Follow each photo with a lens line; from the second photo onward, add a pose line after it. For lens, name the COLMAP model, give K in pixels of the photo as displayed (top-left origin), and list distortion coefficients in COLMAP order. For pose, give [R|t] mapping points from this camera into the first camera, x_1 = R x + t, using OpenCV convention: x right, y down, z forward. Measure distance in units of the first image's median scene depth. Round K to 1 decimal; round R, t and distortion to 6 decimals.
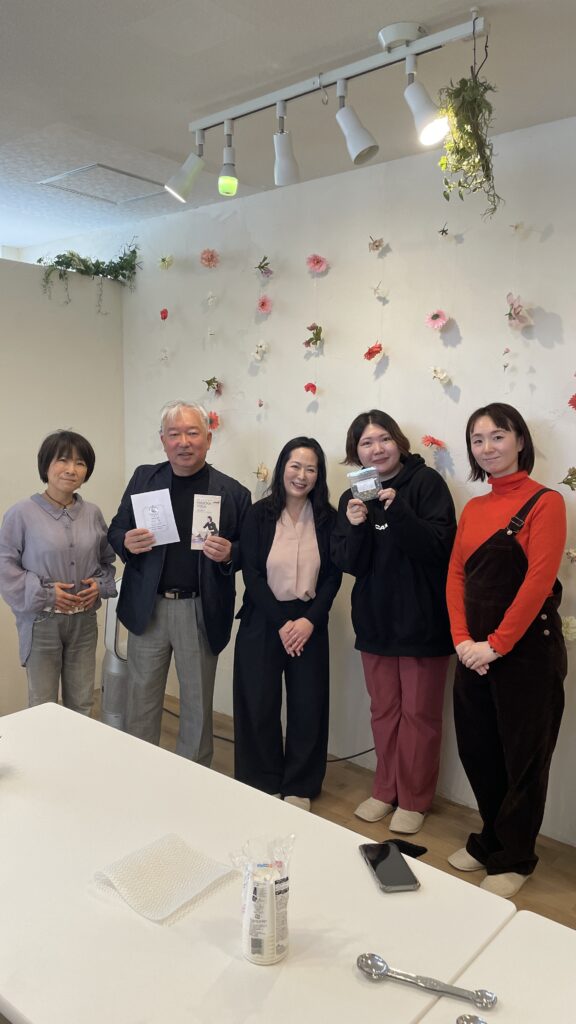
lens RADIAL K [[757.2, 0, 288.0], [0, 757.2, 512.0], [0, 0, 1]] dist [0.049810, -0.002225]
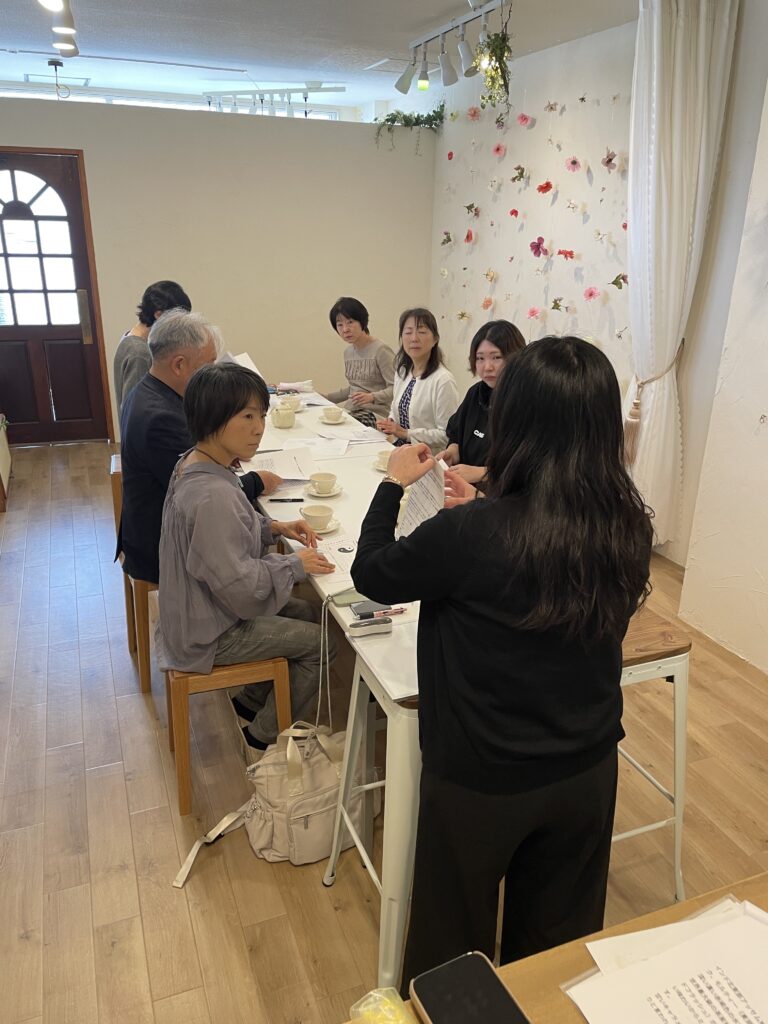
lens RADIAL K [[784.7, 0, 384.0], [0, 784.7, 512.0], [0, 0, 1]] dist [0.030078, -0.004815]
pose [[0.875394, 0.179127, -0.448998, 0.564189], [-0.077307, 0.968734, 0.235751, 0.050249], [0.477189, -0.171665, 0.861871, -0.485457]]
